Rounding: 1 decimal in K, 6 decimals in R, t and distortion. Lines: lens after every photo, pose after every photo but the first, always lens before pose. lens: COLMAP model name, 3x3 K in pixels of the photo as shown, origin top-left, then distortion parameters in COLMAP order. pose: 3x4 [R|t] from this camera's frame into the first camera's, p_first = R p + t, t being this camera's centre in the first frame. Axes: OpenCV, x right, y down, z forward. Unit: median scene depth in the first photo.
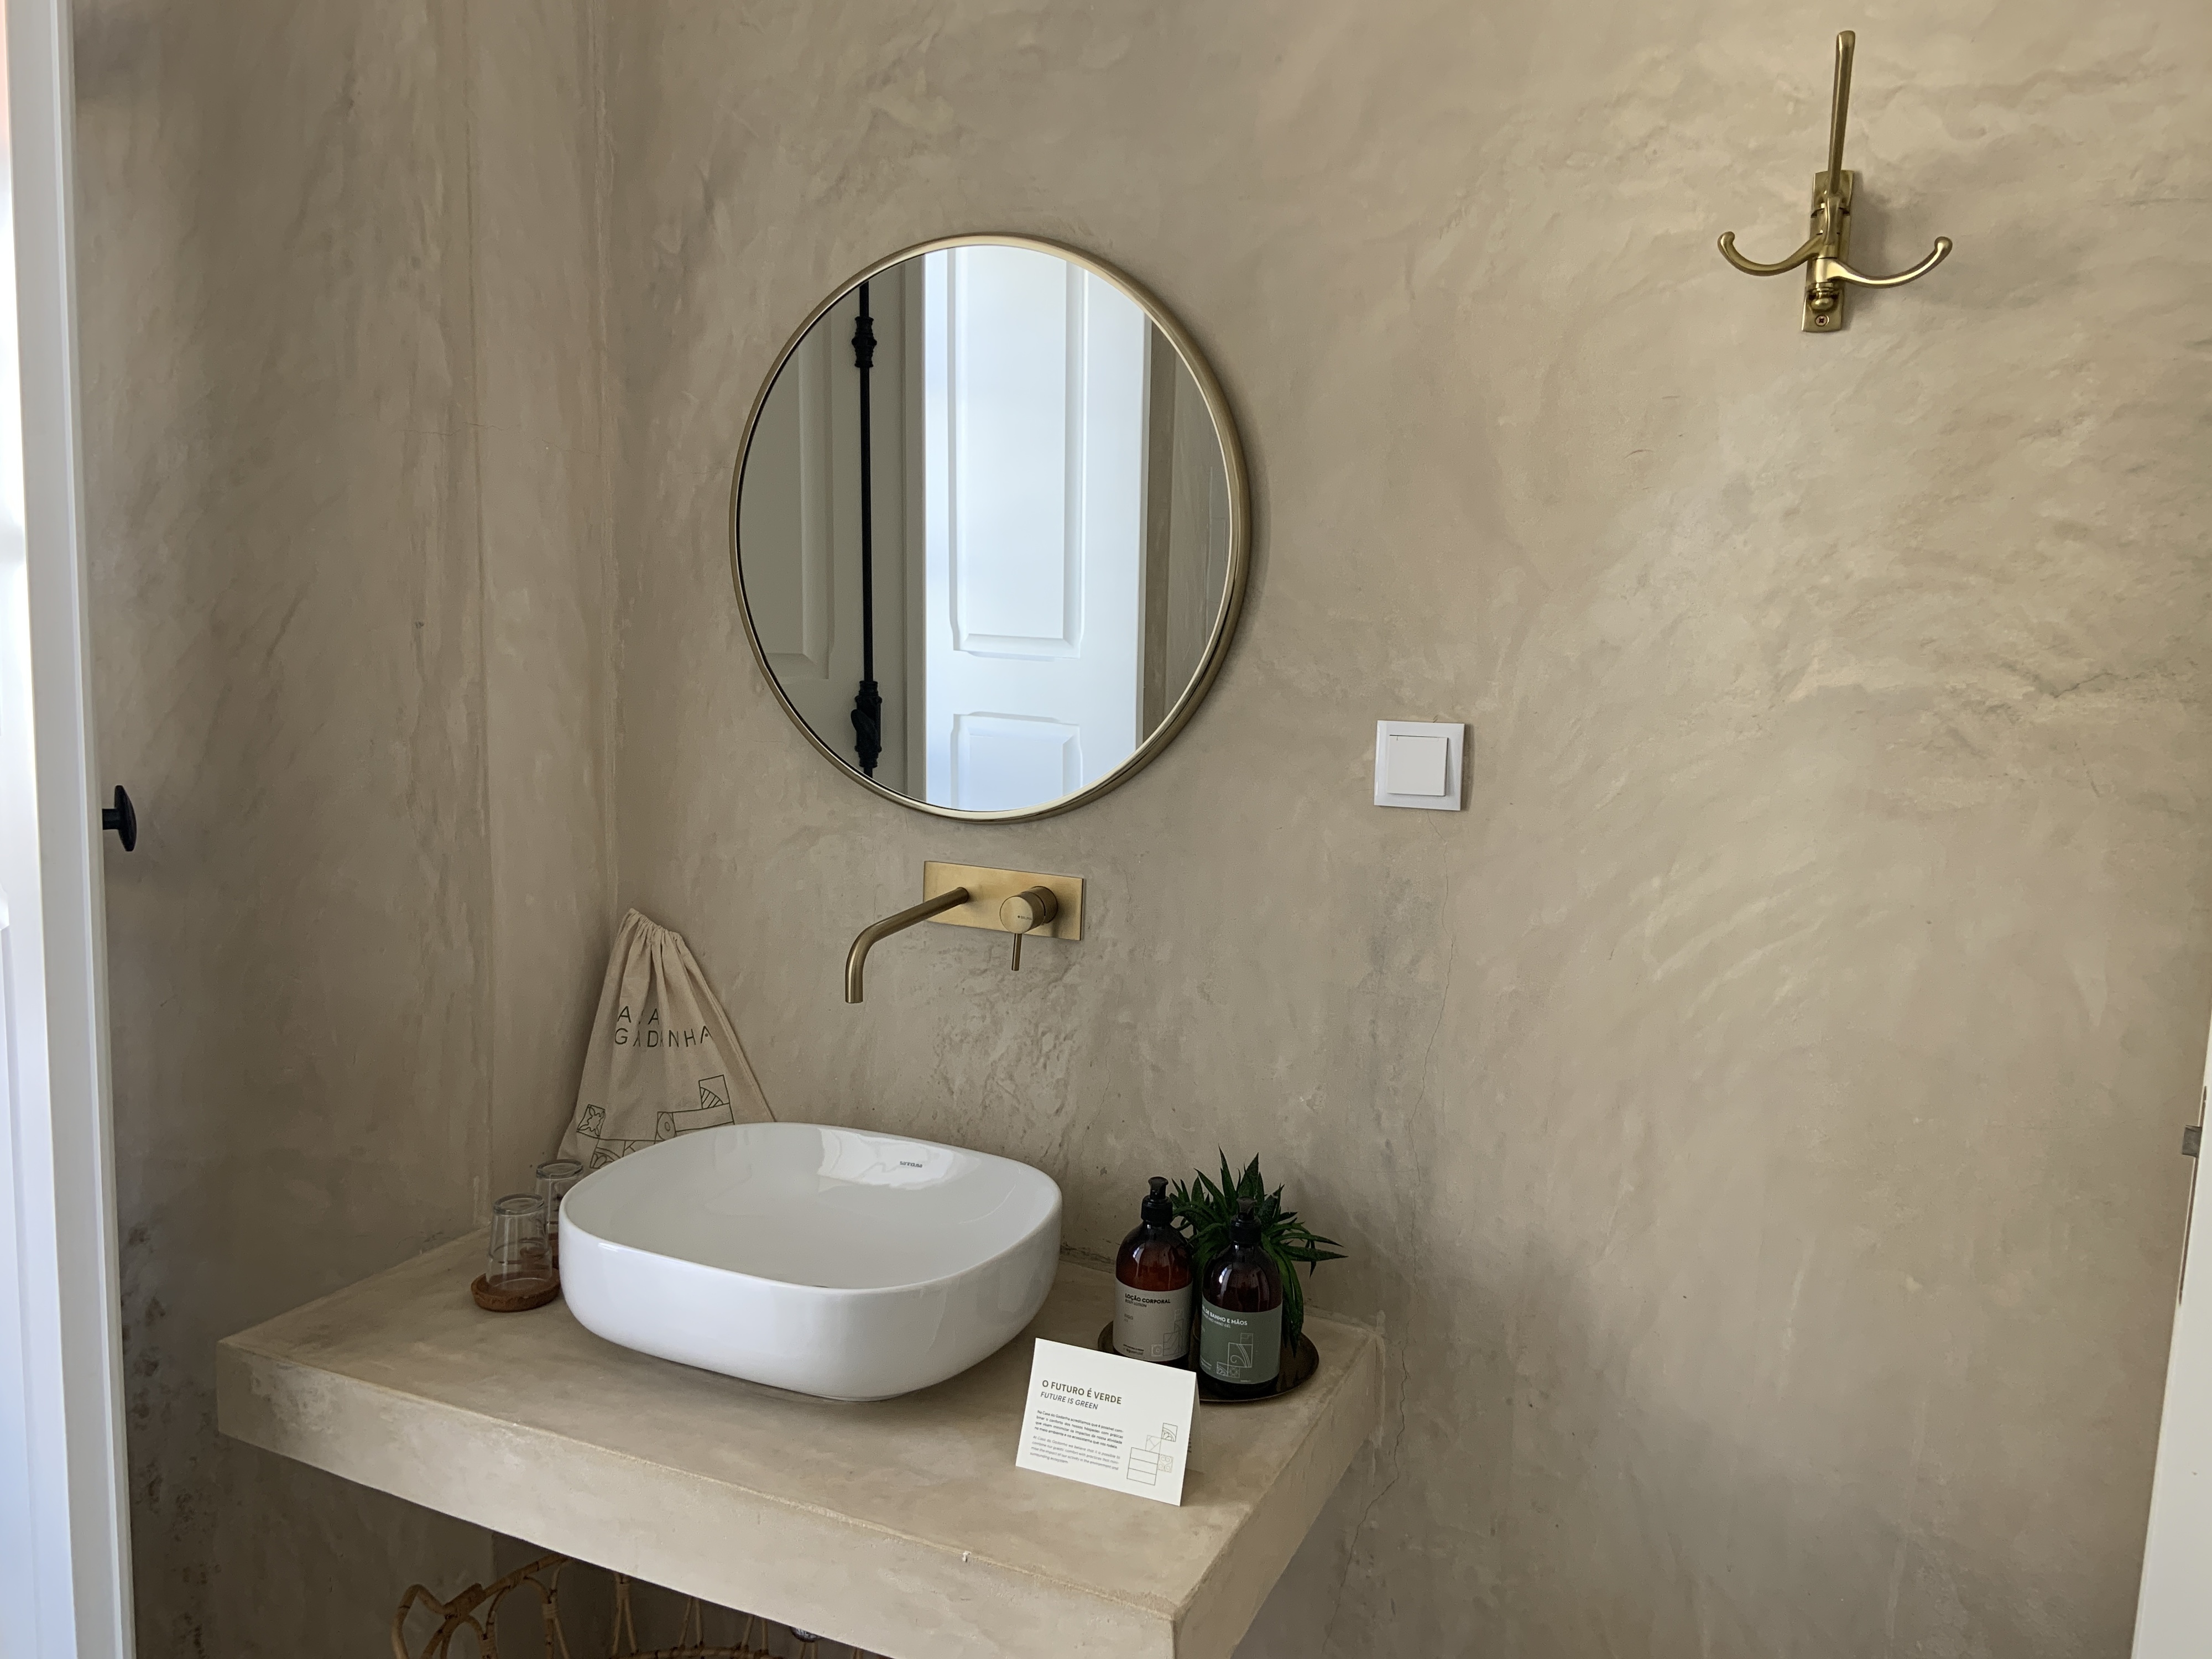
lens RADIAL K [[1680.5, 0, 1092.1], [0, 1680.5, 807.7], [0, 0, 1]] dist [0.089502, -0.115309]
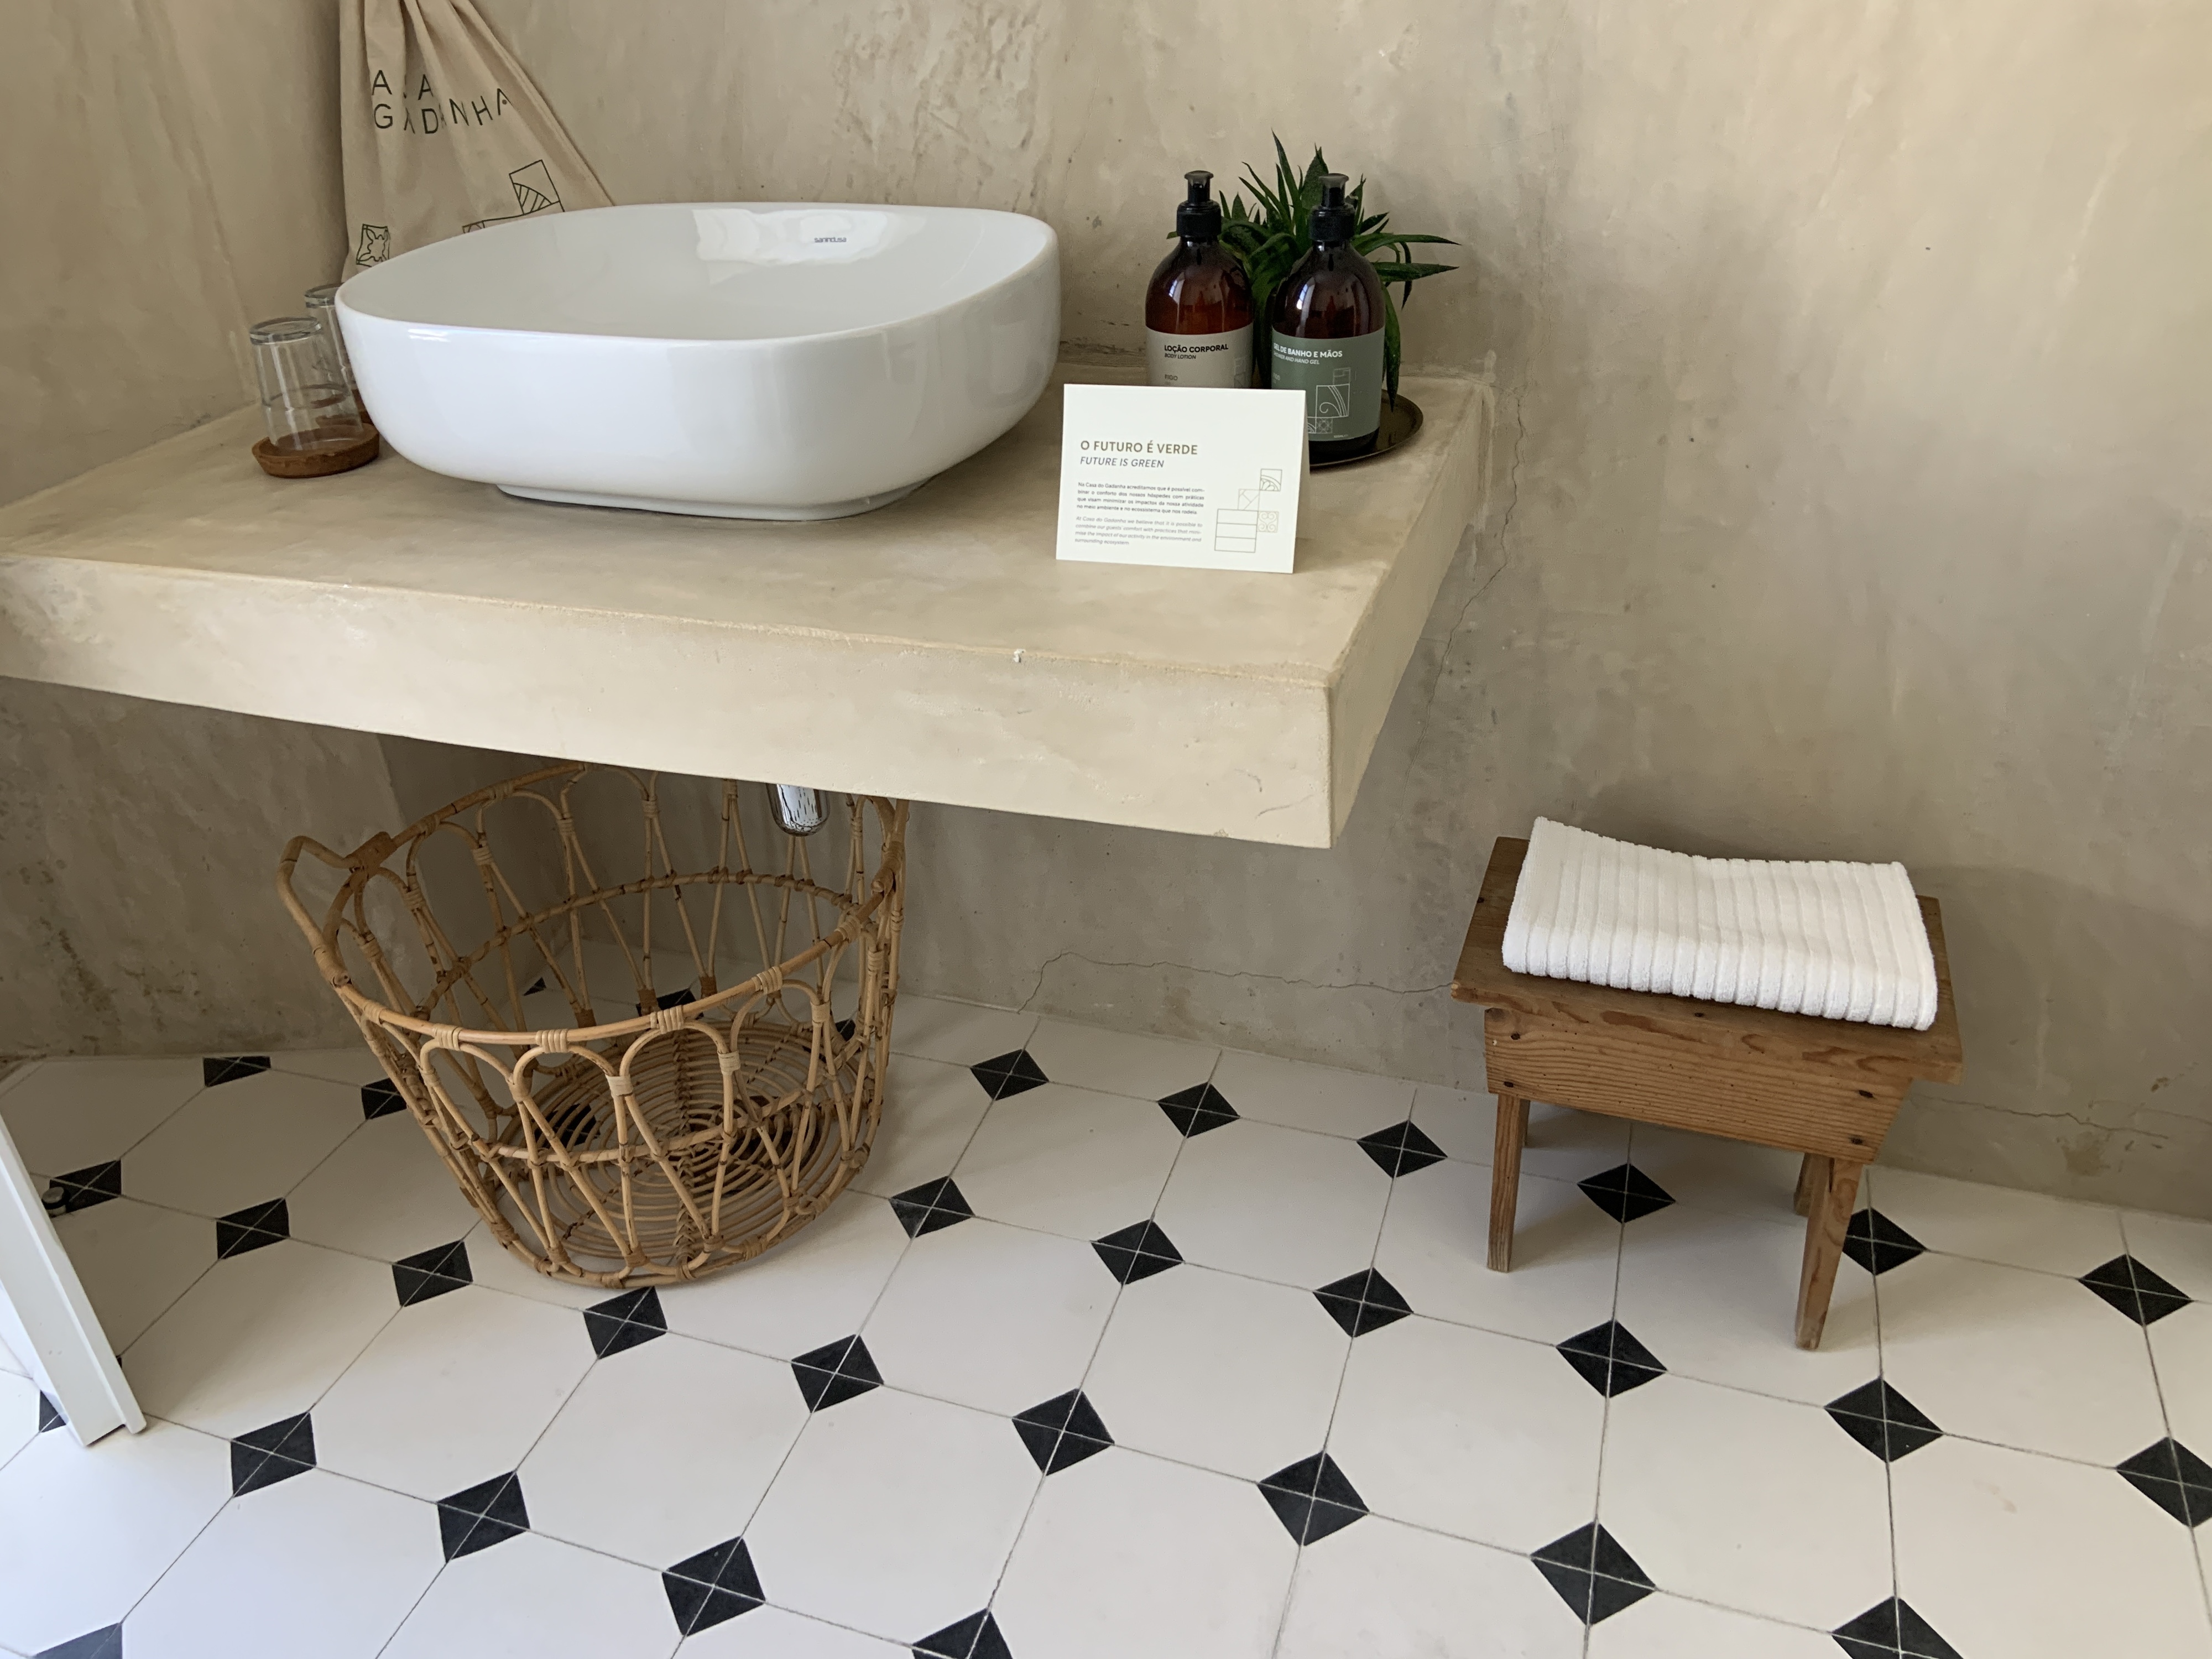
lens RADIAL K [[1680.5, 0, 1100.9], [0, 1680.5, 831.9], [0, 0, 1]] dist [0.089502, -0.115309]
pose [[0.991410, -0.120658, 0.050479, -0.066078], [0.090091, 0.909775, 0.405208, 0.174329], [-0.094816, -0.397180, 0.912830, 0.250014]]
